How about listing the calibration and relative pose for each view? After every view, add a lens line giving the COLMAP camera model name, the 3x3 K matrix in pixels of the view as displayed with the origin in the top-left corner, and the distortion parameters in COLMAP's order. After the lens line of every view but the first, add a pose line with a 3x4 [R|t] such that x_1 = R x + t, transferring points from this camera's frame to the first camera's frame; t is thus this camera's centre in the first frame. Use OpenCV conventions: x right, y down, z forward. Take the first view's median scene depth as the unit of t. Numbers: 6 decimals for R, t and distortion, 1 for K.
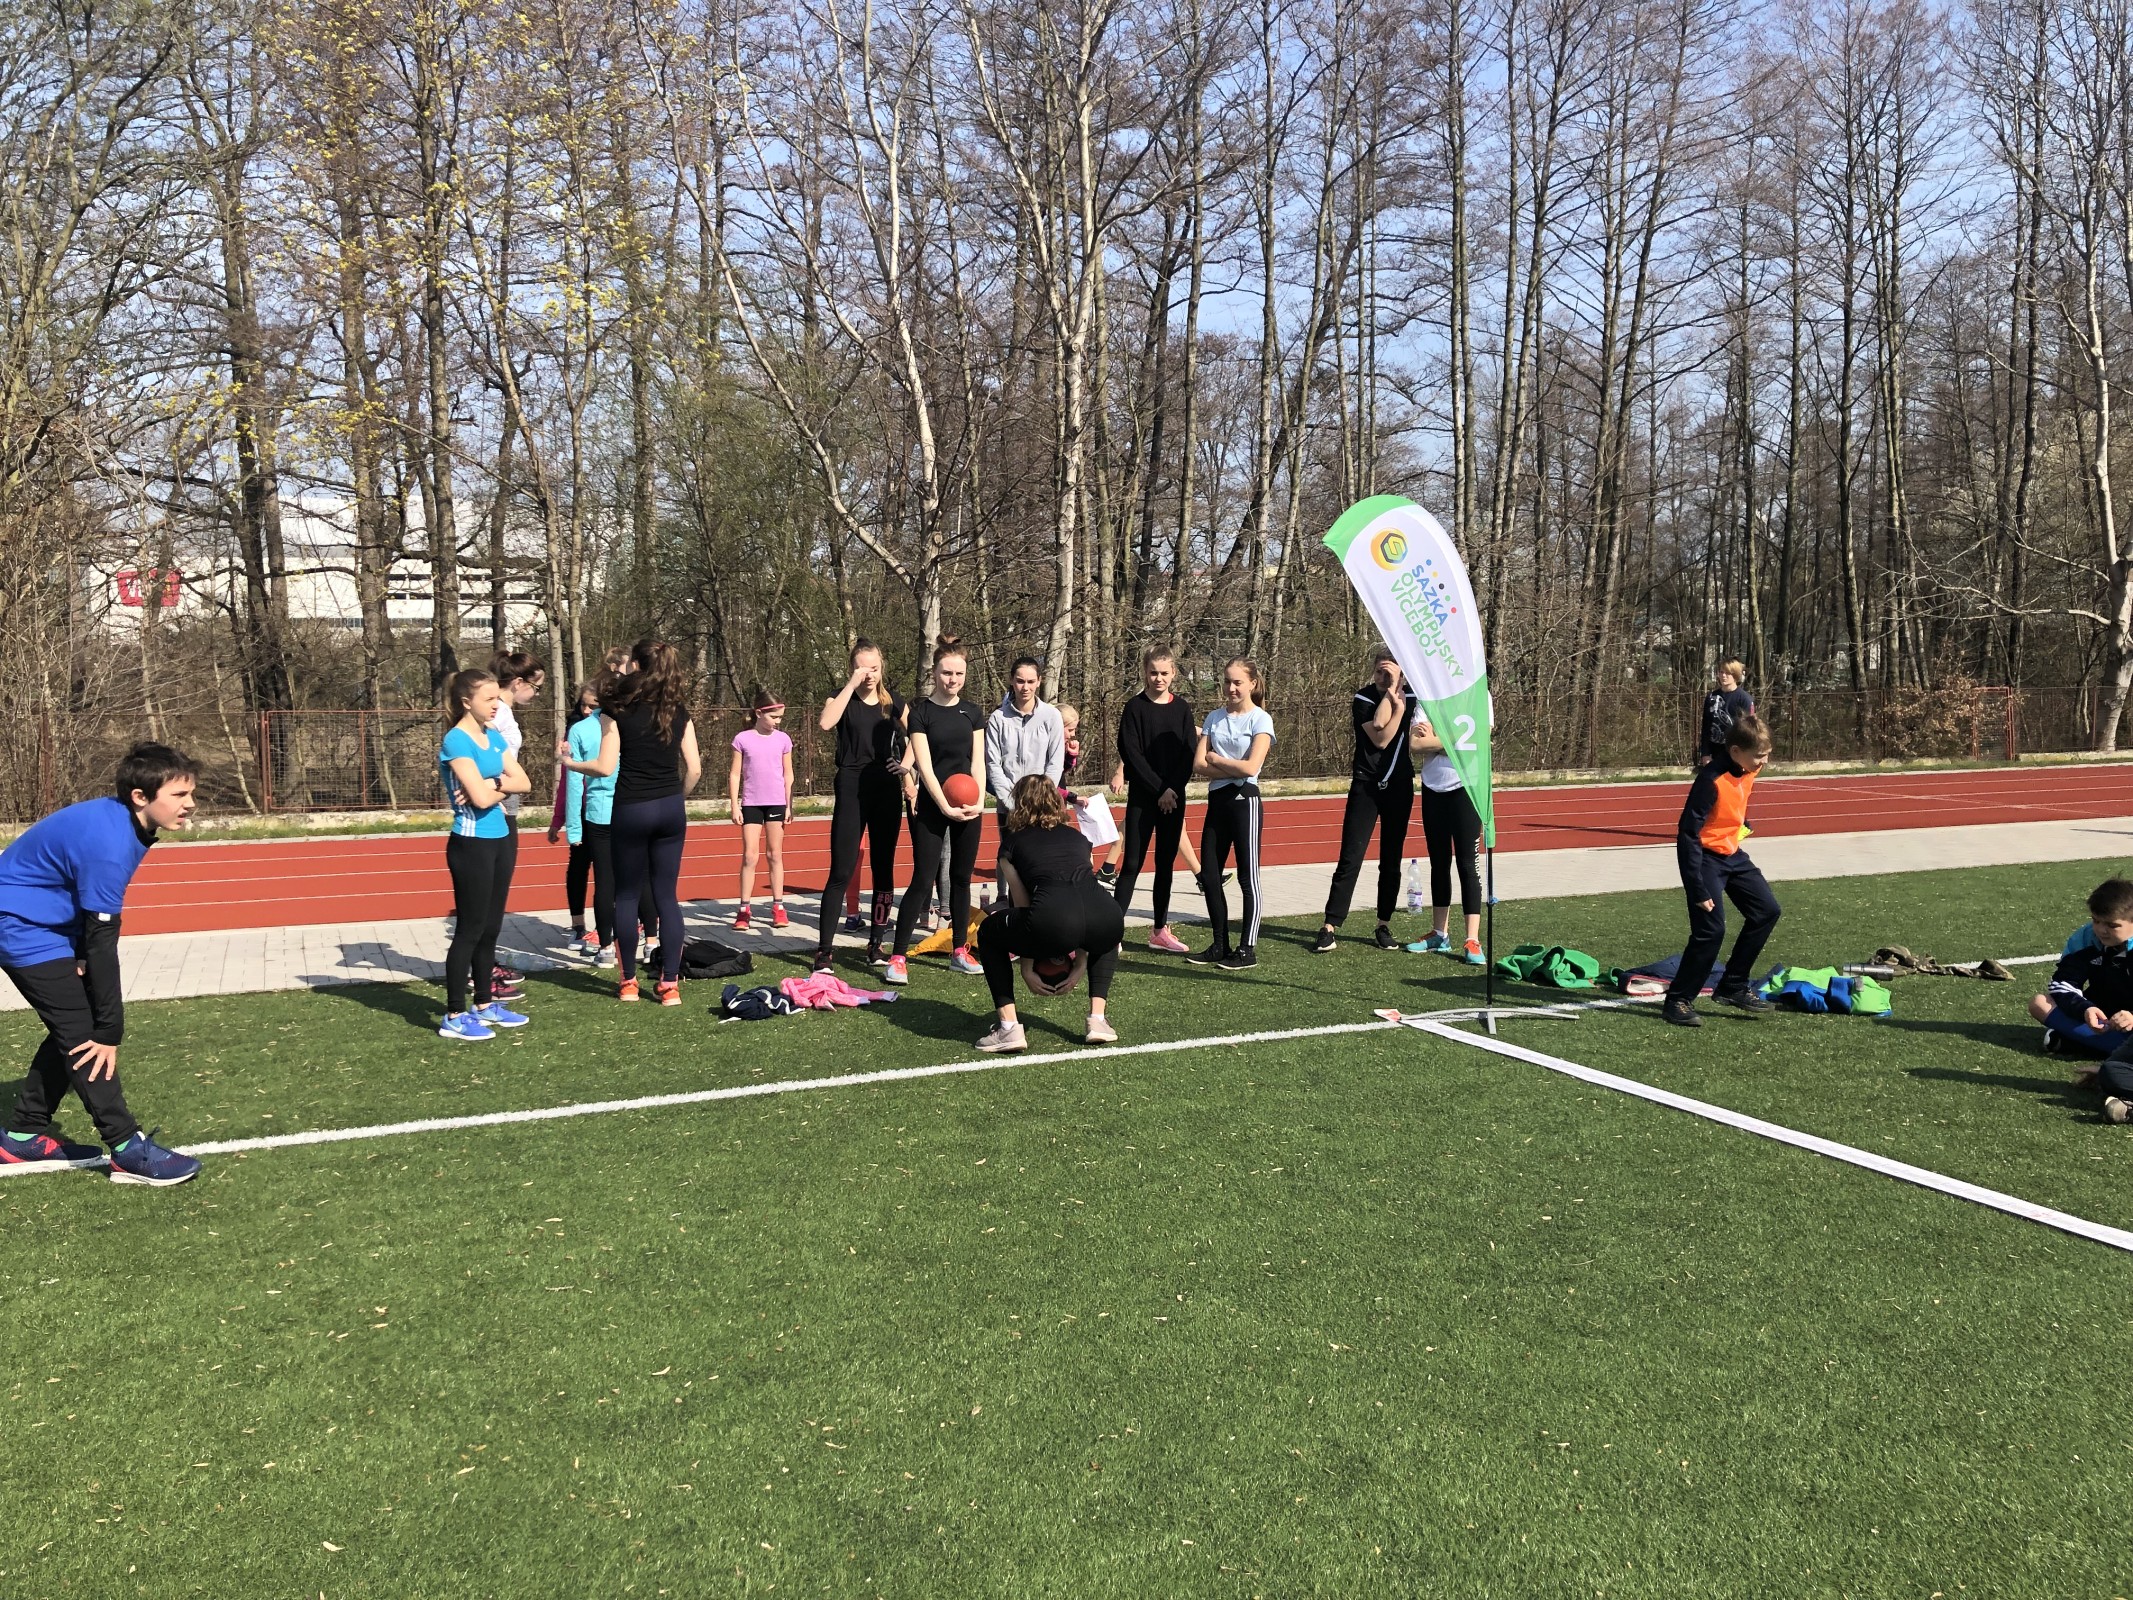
lens RADIAL K [[1727.9, 0, 1056.8], [0, 1727.9, 800.0], [0, 0, 1]] dist [0.024342, -0.023650]
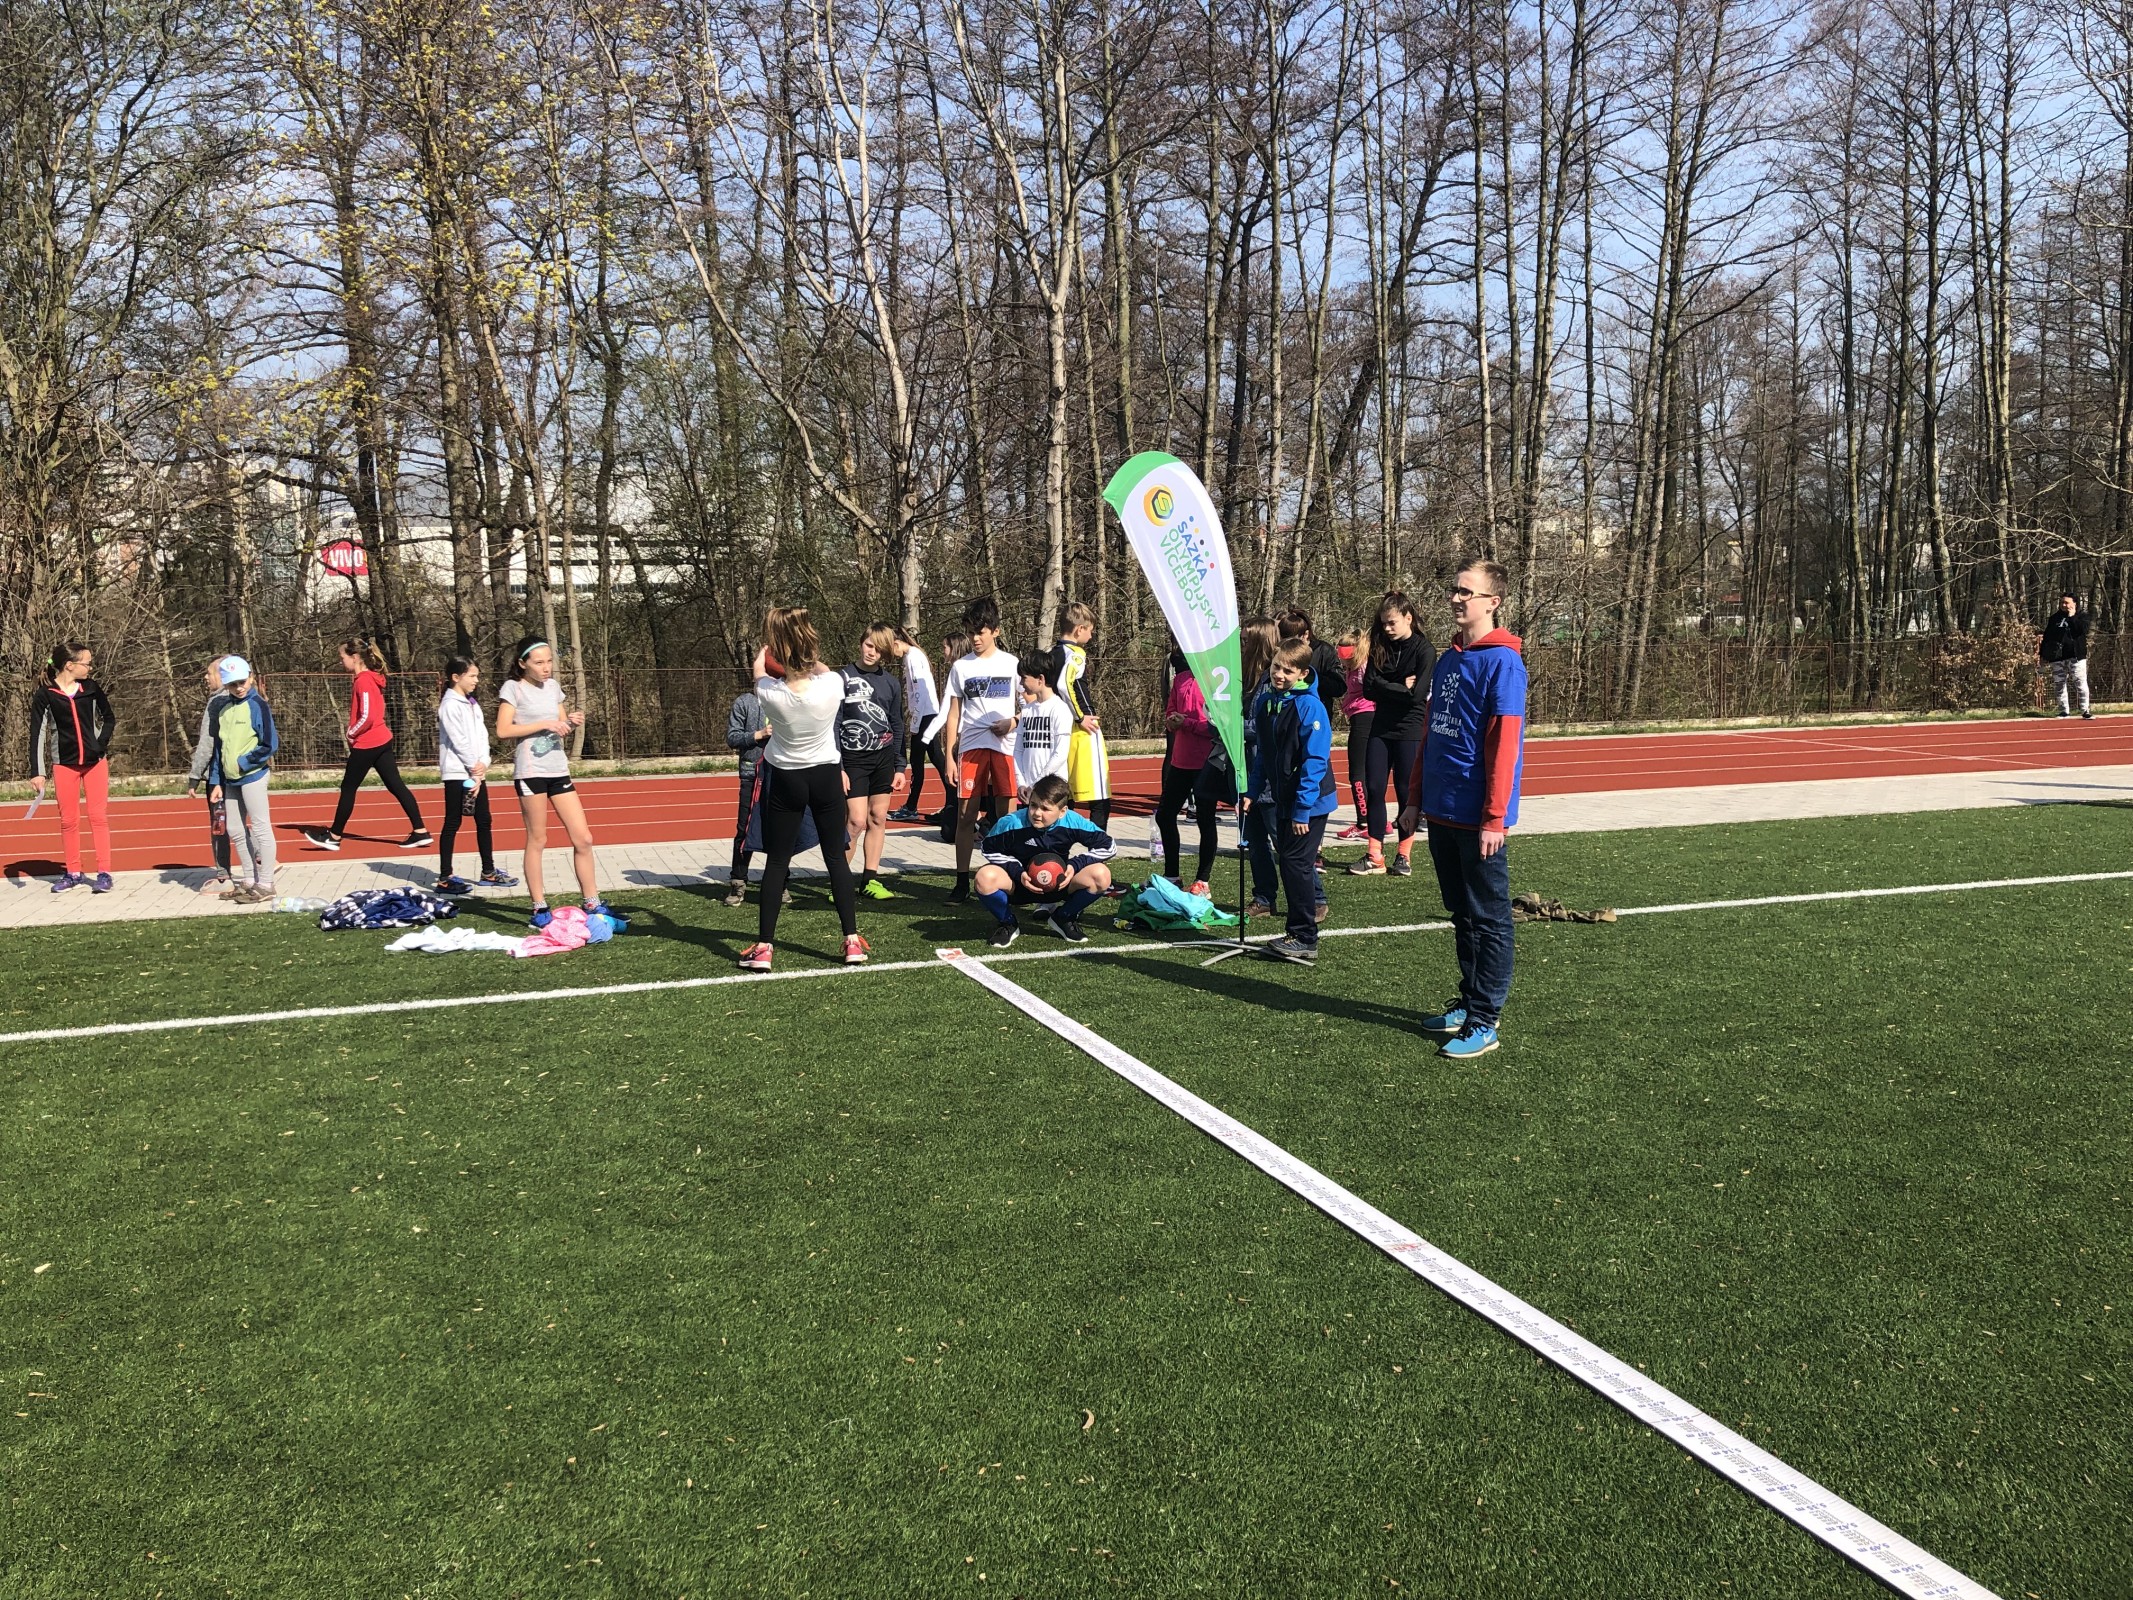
lens RADIAL K [[1727.9, 0, 1068.3], [0, 1727.9, 801.4], [0, 0, 1]] dist [0.024342, -0.023650]
pose [[0.995031, -0.001857, -0.099546, 0.113164], [0.004387, 0.999673, 0.025202, 0.001179], [0.099466, -0.025513, 0.994714, -0.013354]]
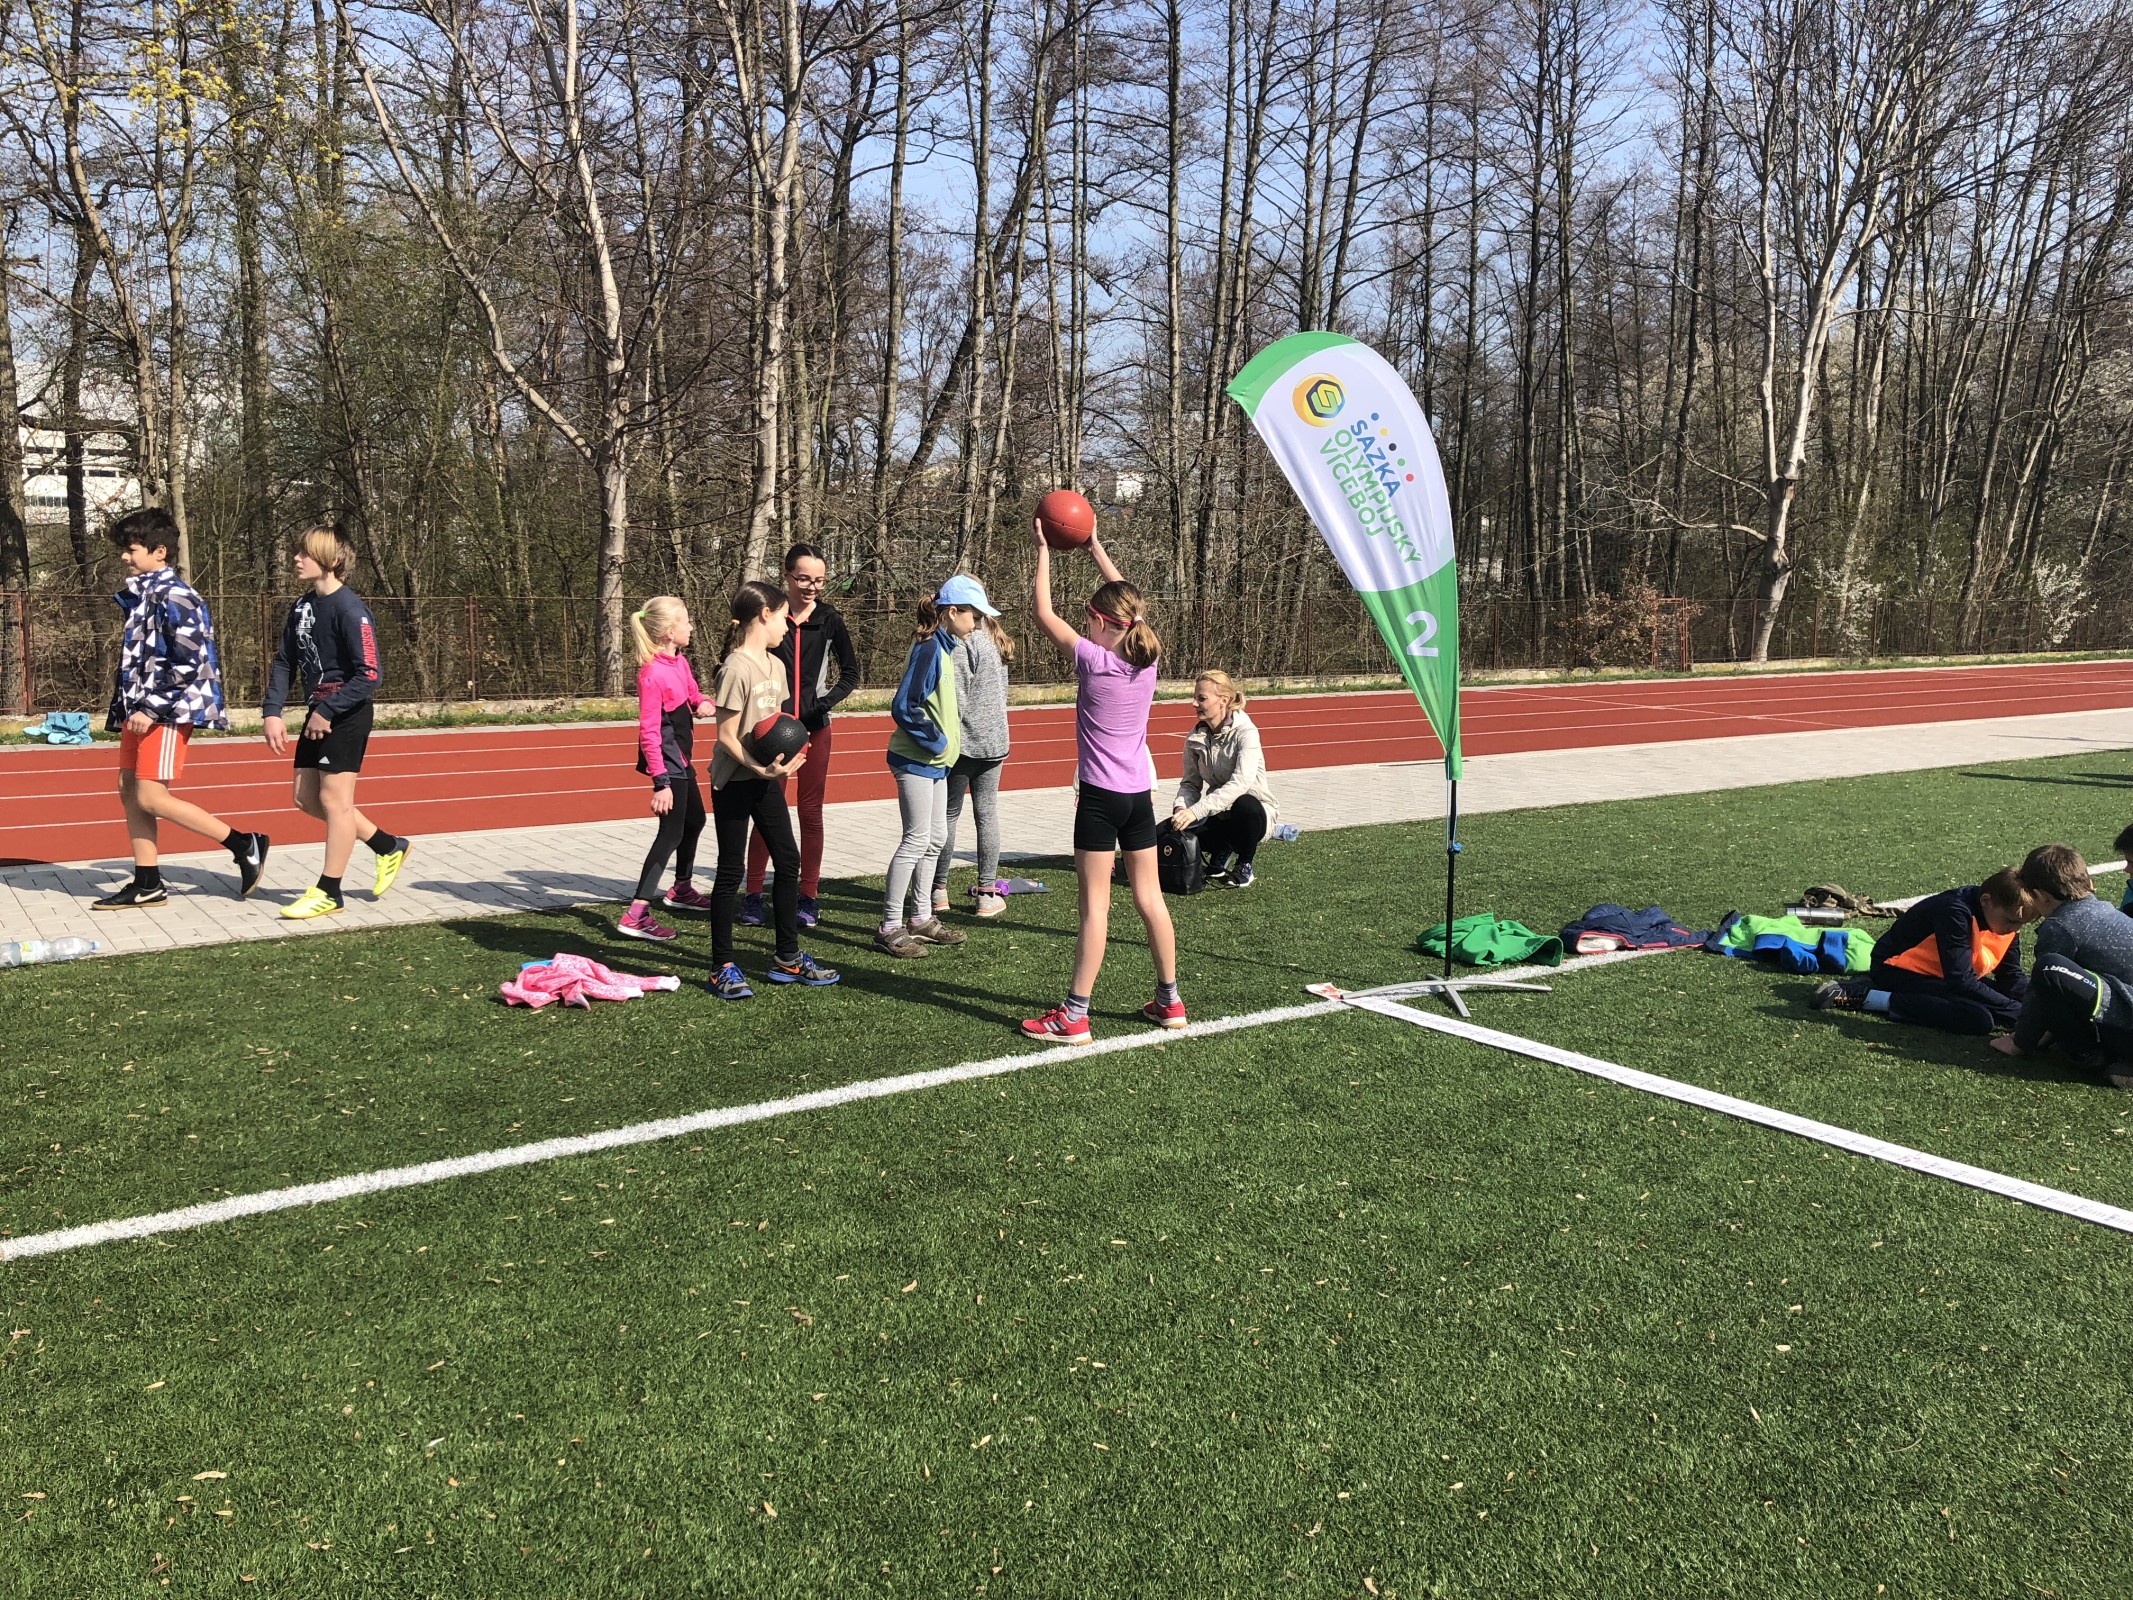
lens RADIAL K [[1727.9, 0, 1055.2], [0, 1727.9, 791.5], [0, 0, 1]] dist [0.024342, -0.023650]
pose [[0.980266, -0.005953, 0.197591, -0.027082], [-0.004103, 0.998718, 0.050444, -0.002052], [-0.197638, -0.050259, 0.978986, 0.083334]]
